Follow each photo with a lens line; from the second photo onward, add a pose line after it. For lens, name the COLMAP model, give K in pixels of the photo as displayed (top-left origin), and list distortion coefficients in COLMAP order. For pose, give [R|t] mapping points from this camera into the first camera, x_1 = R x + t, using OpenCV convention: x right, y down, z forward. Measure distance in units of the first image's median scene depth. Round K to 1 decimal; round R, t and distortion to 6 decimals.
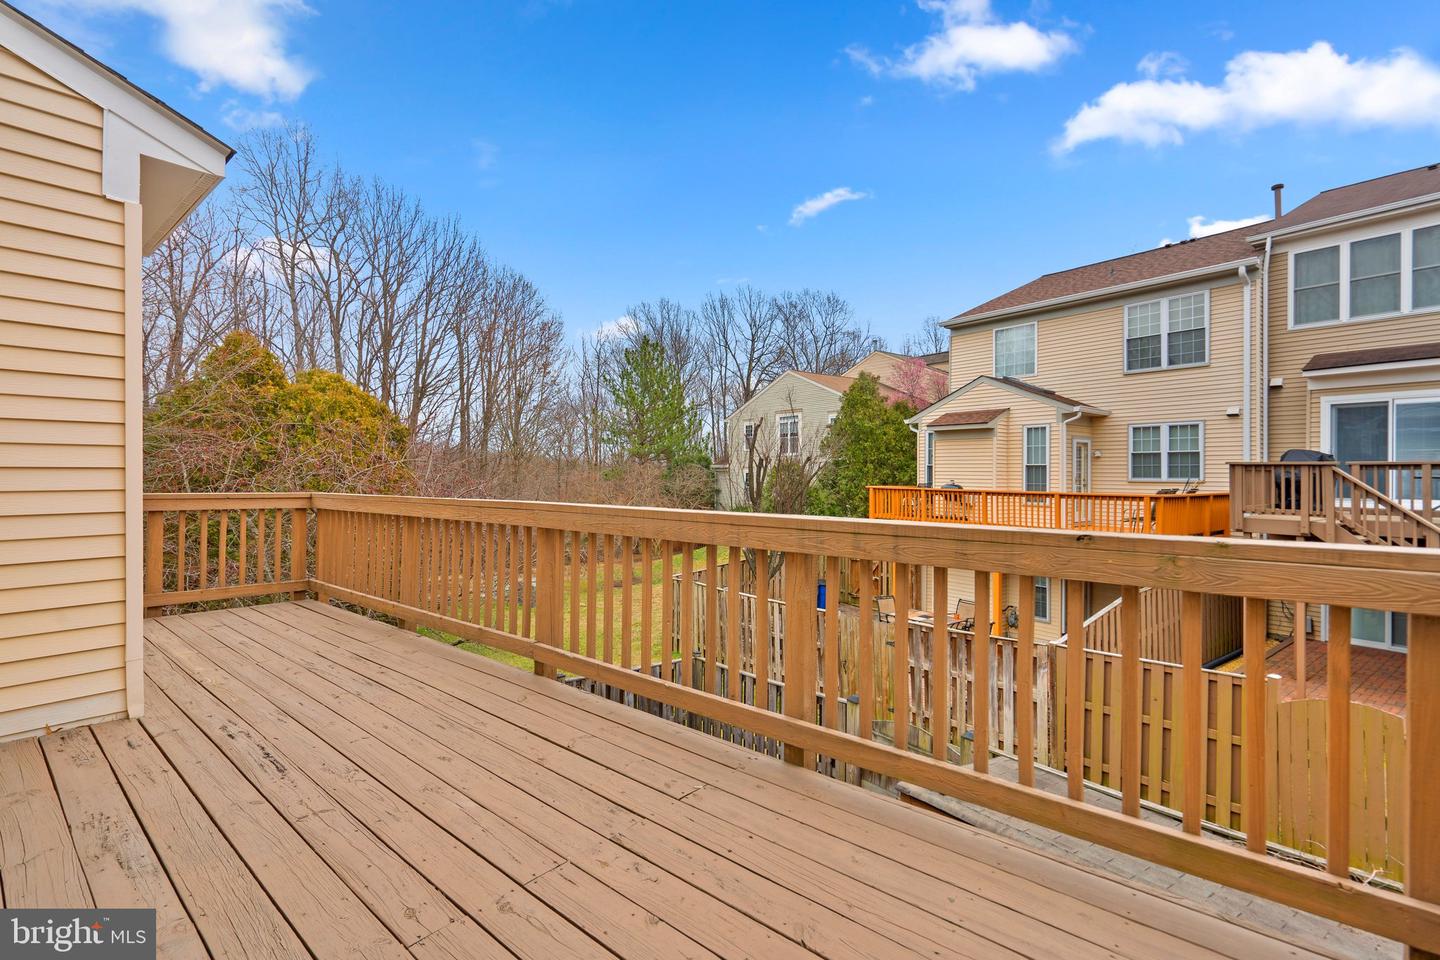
lens RADIAL K [[661.2, 0, 718.6], [0, 661.2, 474.4], [0, 0, 1]] dist [-0.008760, 0.002362]
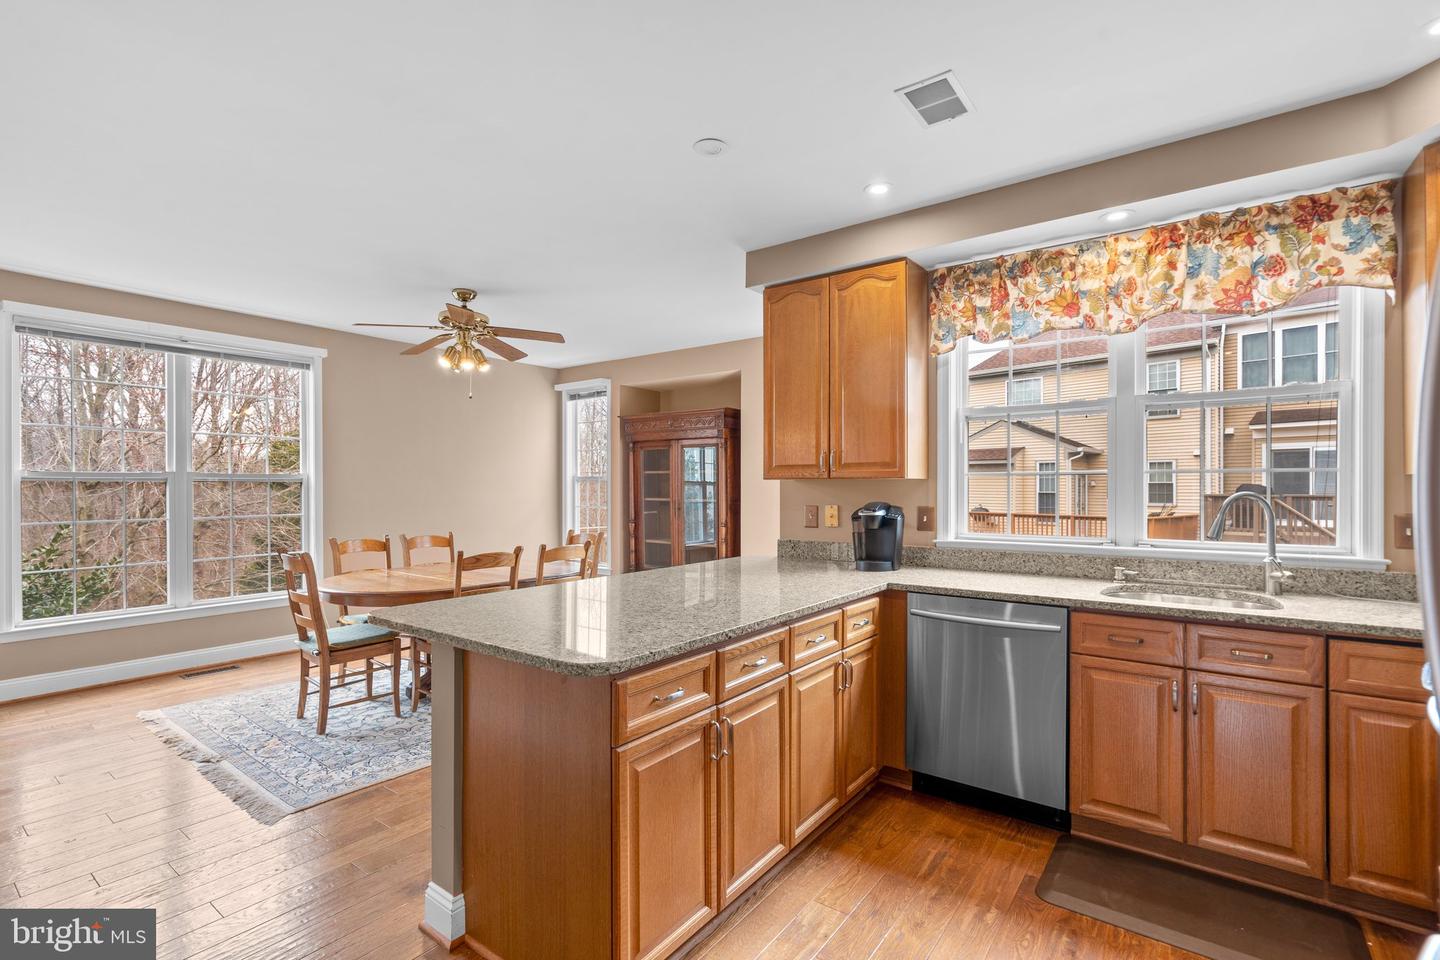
lens RADIAL K [[661.2, 0, 723.5], [0, 661.2, 485.9], [0, 0, 1]] dist [-0.008760, 0.002362]
pose [[0.997544, 0.001905, 0.070020, -0.228706], [-0.001087, 0.999931, -0.011730, -0.012430], [-0.070037, 0.011625, 0.997477, -0.217942]]
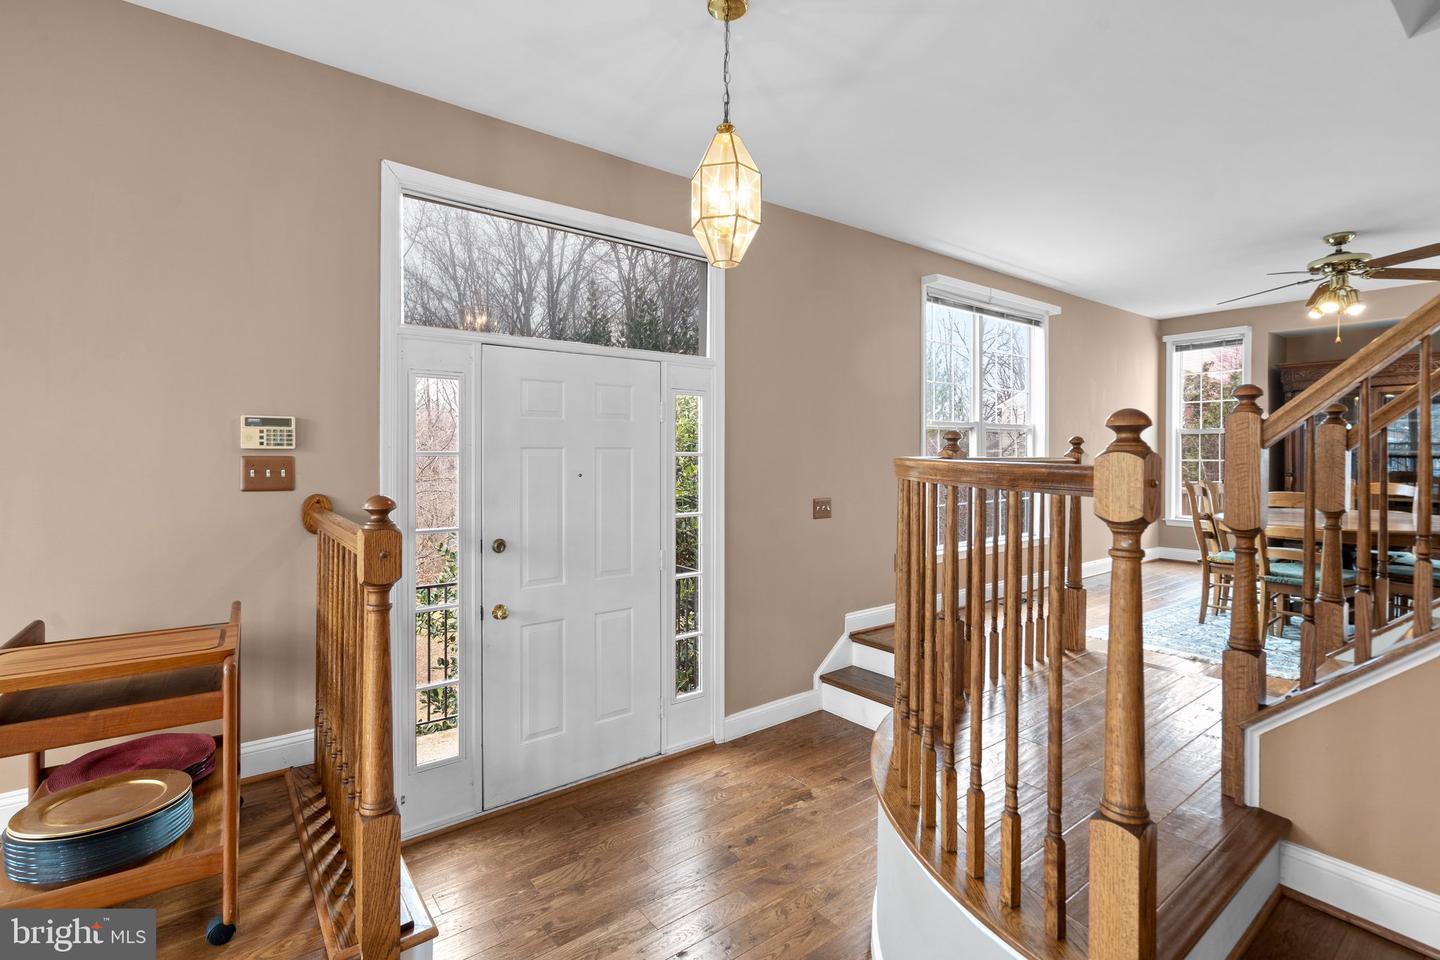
lens RADIAL K [[661.2, 0, 734.7], [0, 661.2, 452.4], [0, 0, 1]] dist [-0.008760, 0.002362]
pose [[0.980228, 0.002957, -0.197848, -0.519238], [-0.004380, 0.999968, -0.006752, -0.004726], [0.197821, 0.007485, 0.980210, -0.247680]]
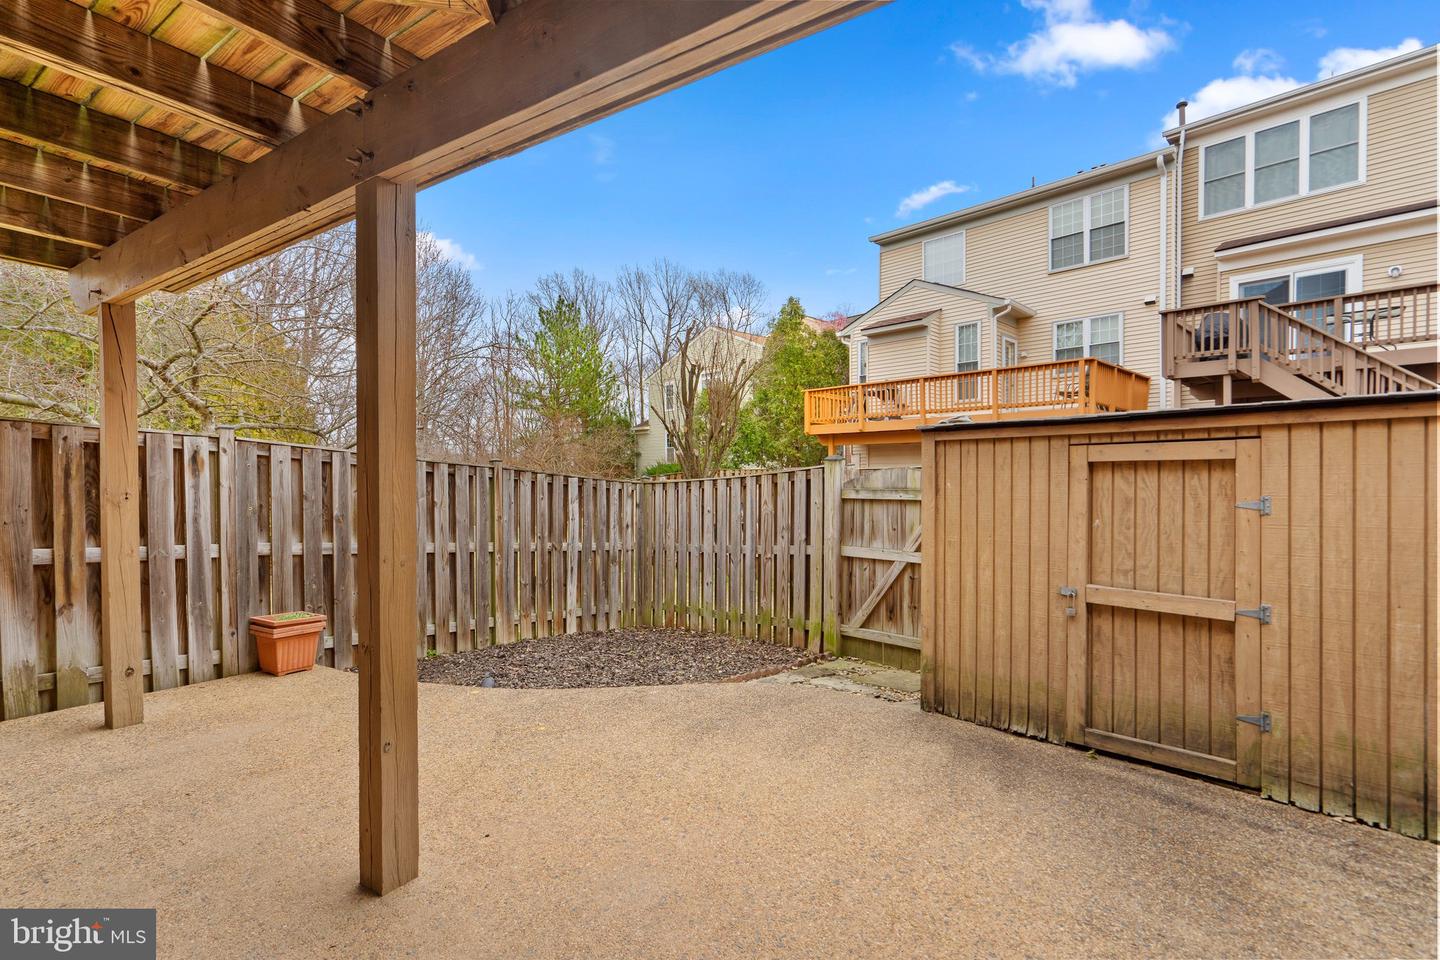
lens RADIAL K [[661.2, 0, 721.6], [0, 661.2, 477.1], [0, 0, 1]] dist [-0.008760, 0.002362]
pose [[0.991069, -0.008256, 0.133098, -0.029136], [0.006287, 0.999865, 0.015204, 0.149280], [-0.133205, -0.014232, 0.990986, 0.047314]]
